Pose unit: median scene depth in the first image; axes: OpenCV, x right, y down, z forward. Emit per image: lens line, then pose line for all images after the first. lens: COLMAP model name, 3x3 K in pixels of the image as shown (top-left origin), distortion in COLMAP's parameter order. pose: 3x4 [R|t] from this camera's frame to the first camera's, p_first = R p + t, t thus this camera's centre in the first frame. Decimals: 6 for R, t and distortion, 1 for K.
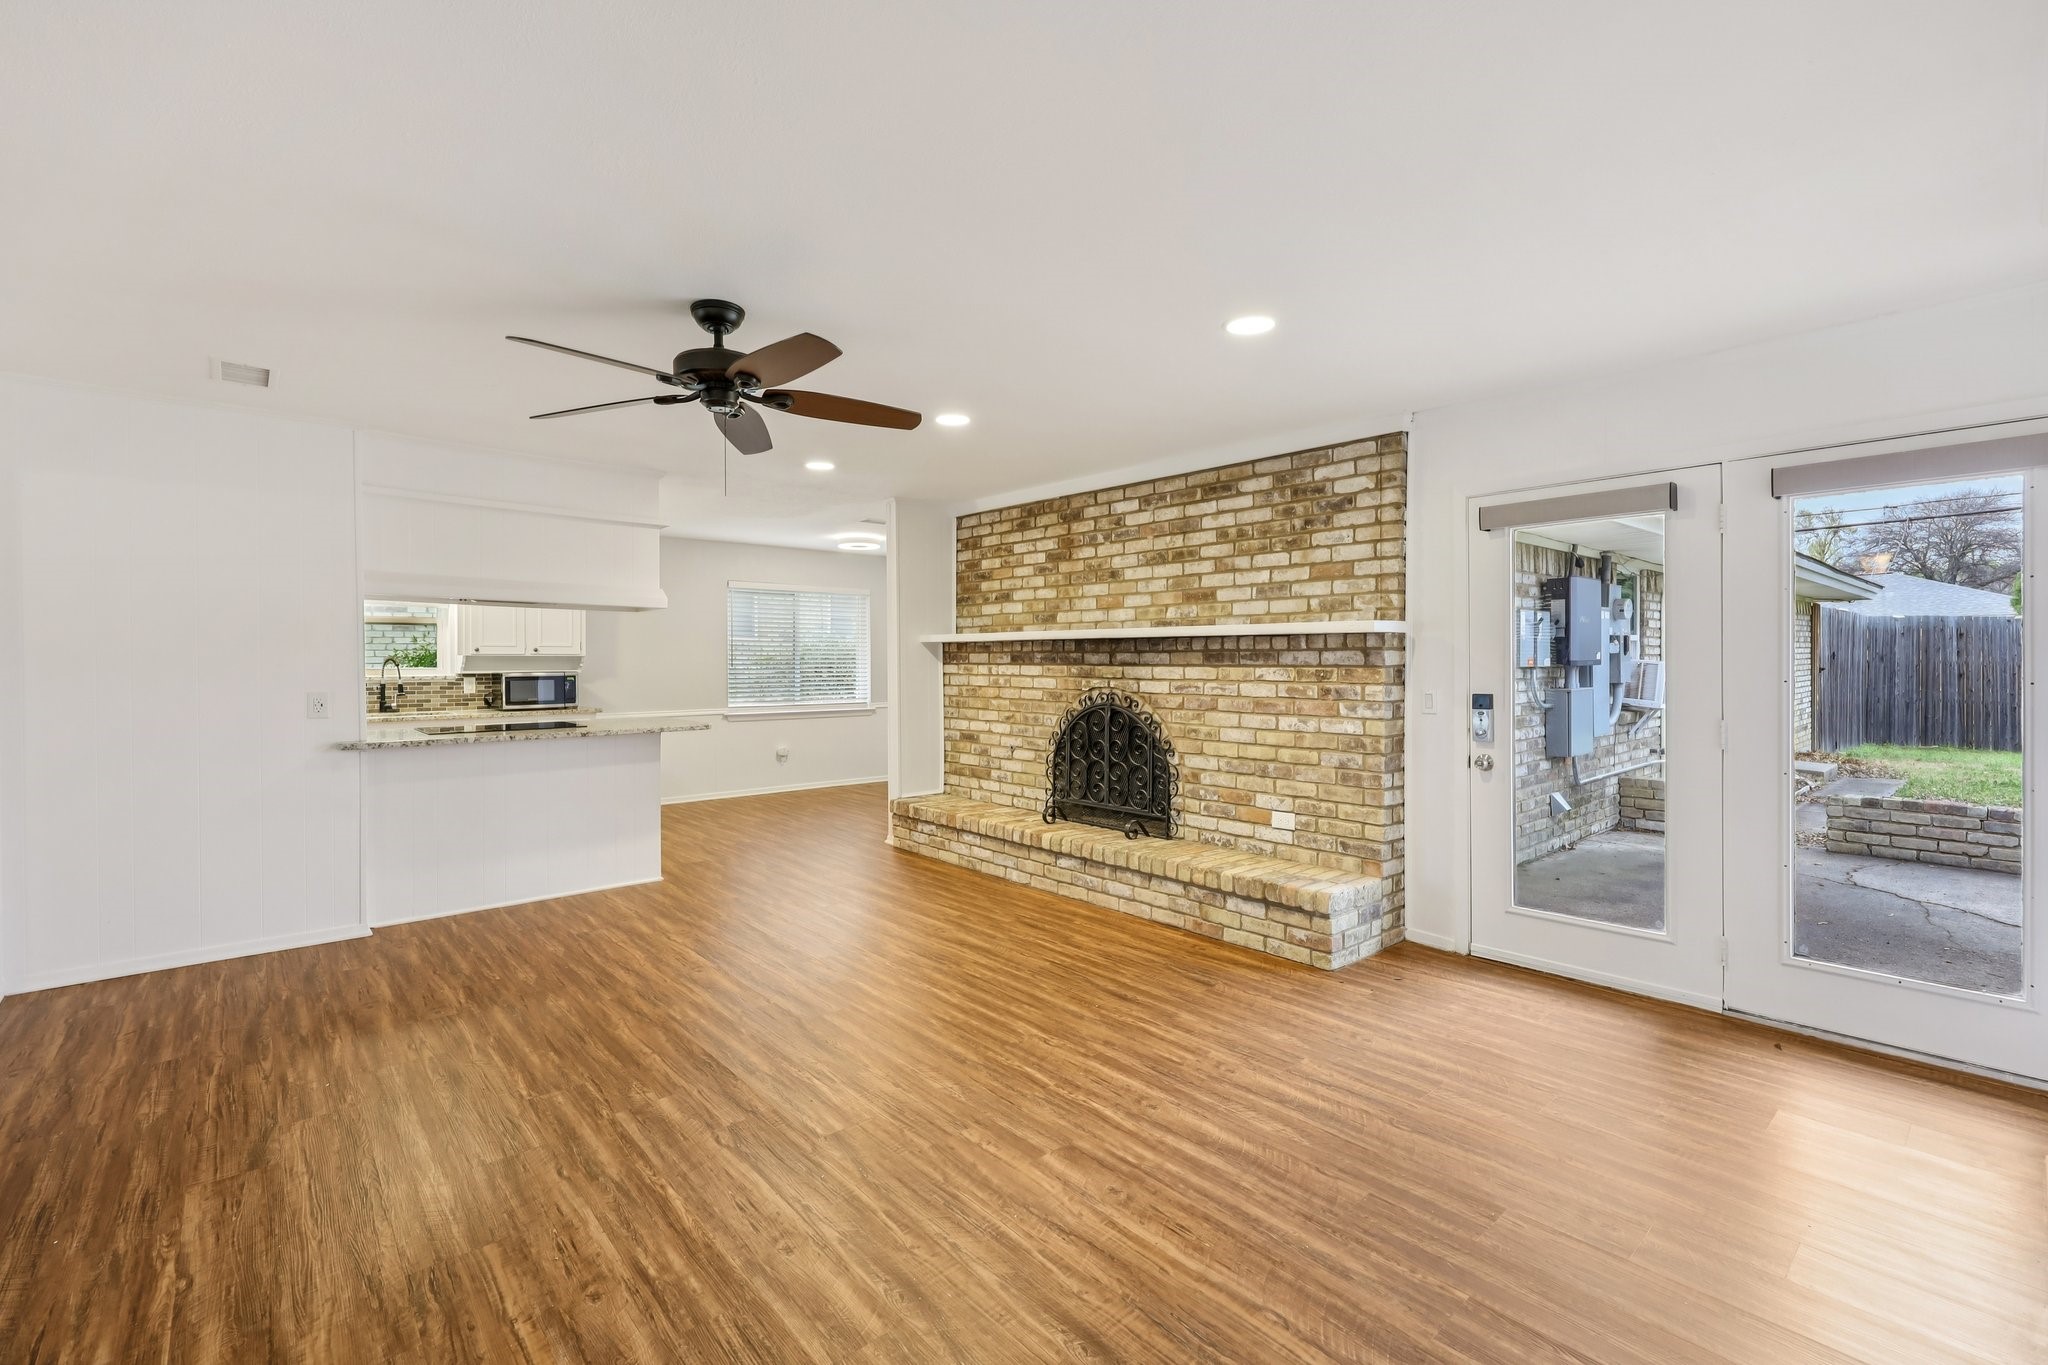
lens RADIAL K [[884.0, 0, 1022.8], [0, 884.0, 668.4], [0, 0, 1]] dist [0.002235, -0.001000]
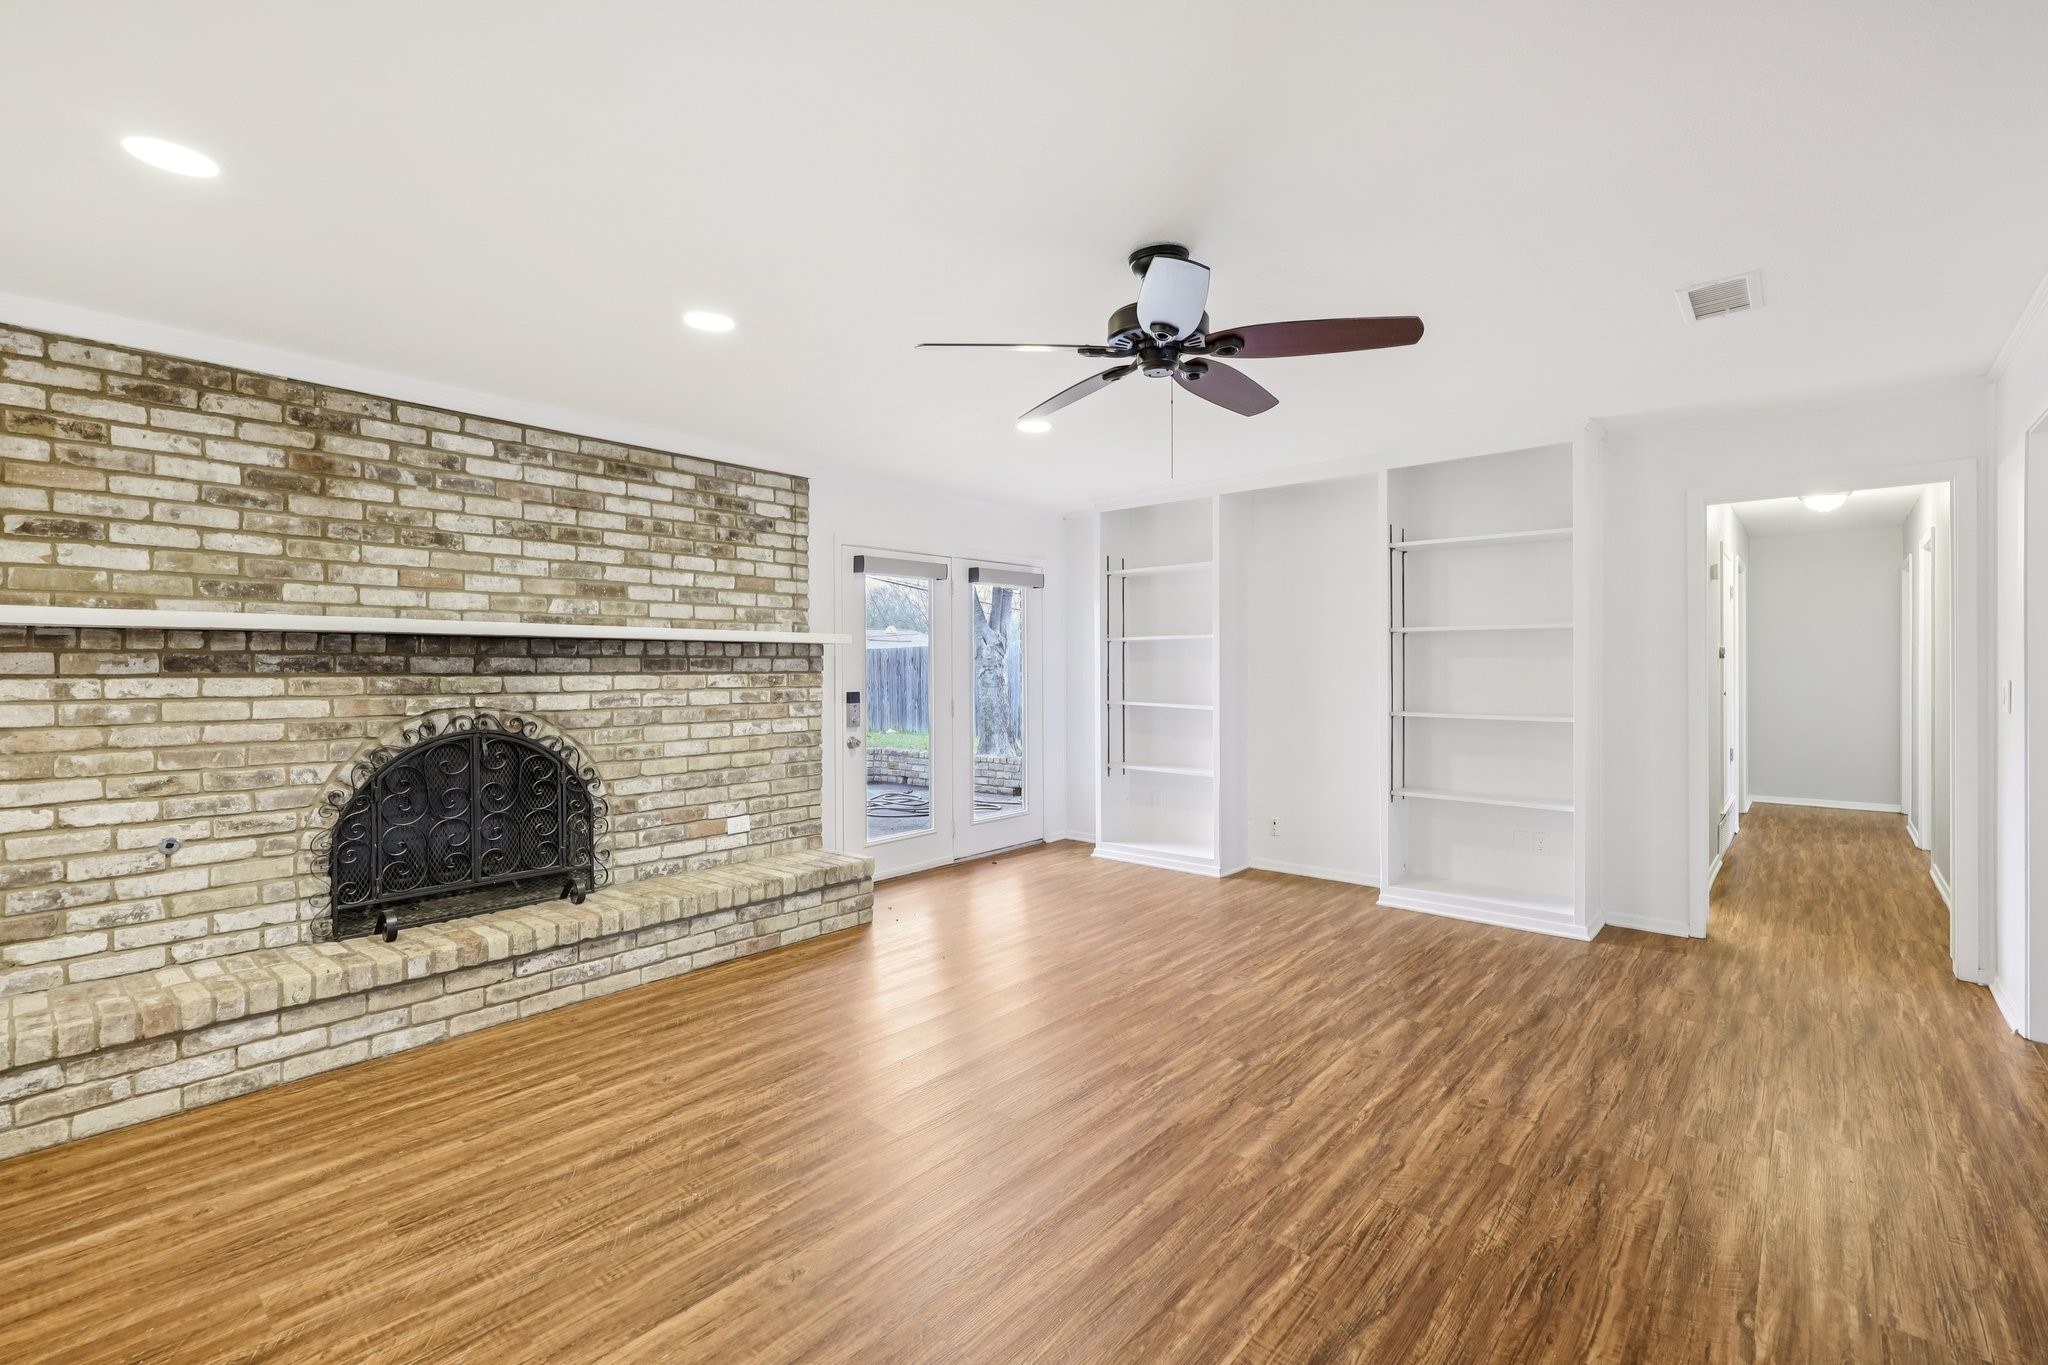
lens RADIAL K [[888.8, 0, 1030.0], [0, 888.8, 670.5], [0, 0, 1]] dist [0.002717, -0.000658]
pose [[-0.124002, -0.001268, 0.992281, -0.727364], [0.014104, 0.999896, 0.003040, -0.003525], [-0.992182, 0.014372, -0.123971, 0.756204]]
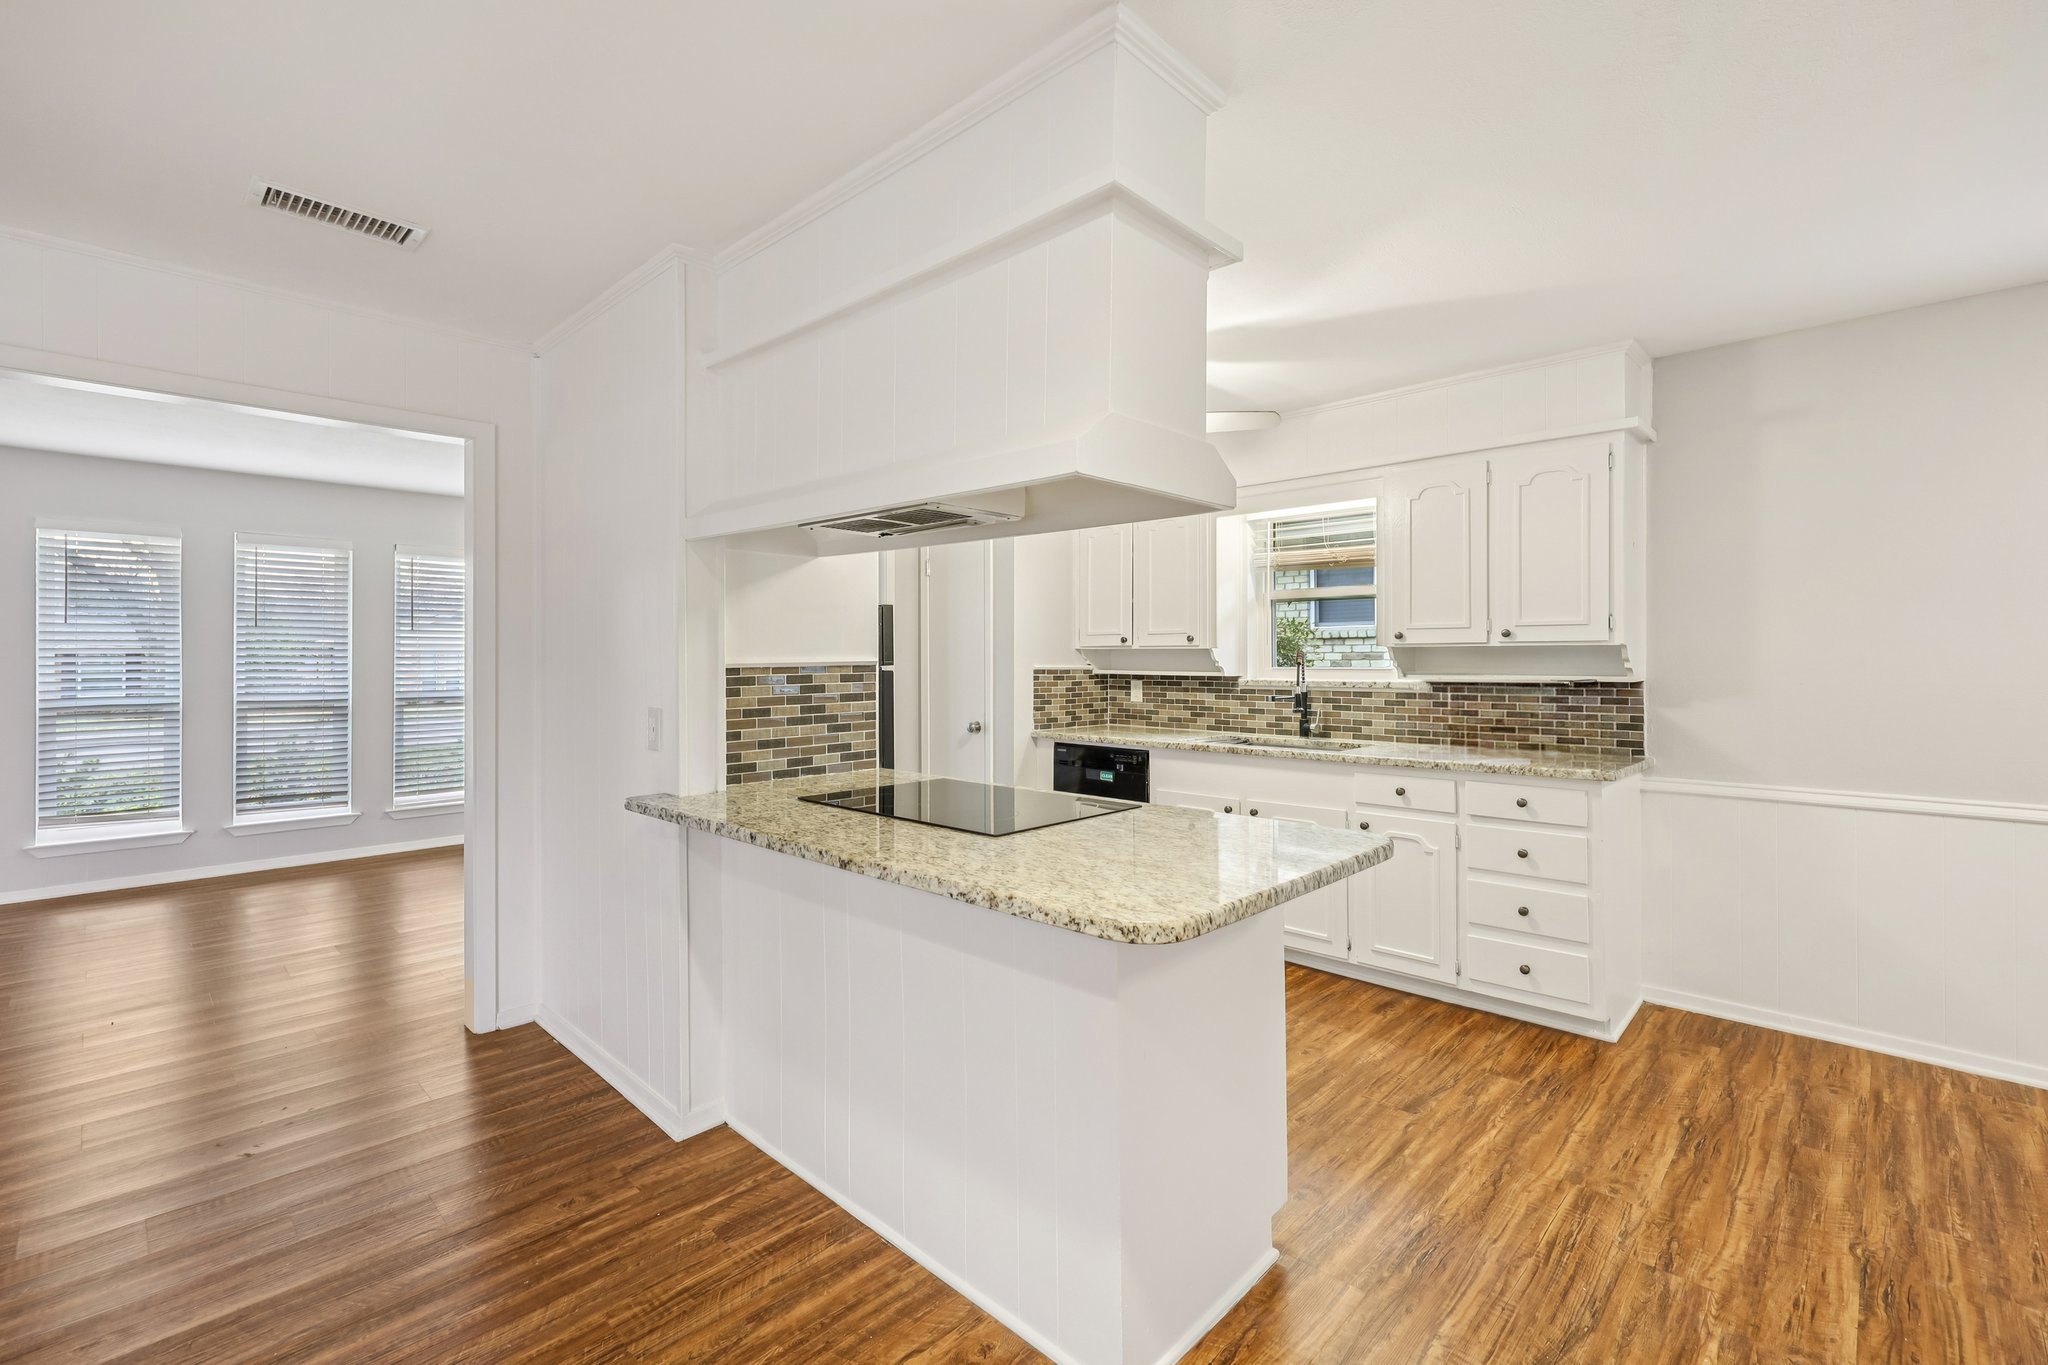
lens RADIAL K [[888.8, 0, 1027.2], [0, 888.8, 660.8], [0, 0, 1]] dist [0.002717, -0.000658]
pose [[0.082633, 0.004414, -0.996570, -0.137165], [-0.007284, 0.999966, 0.003825, -0.009262], [0.996553, 0.006943, 0.082662, 1.088785]]
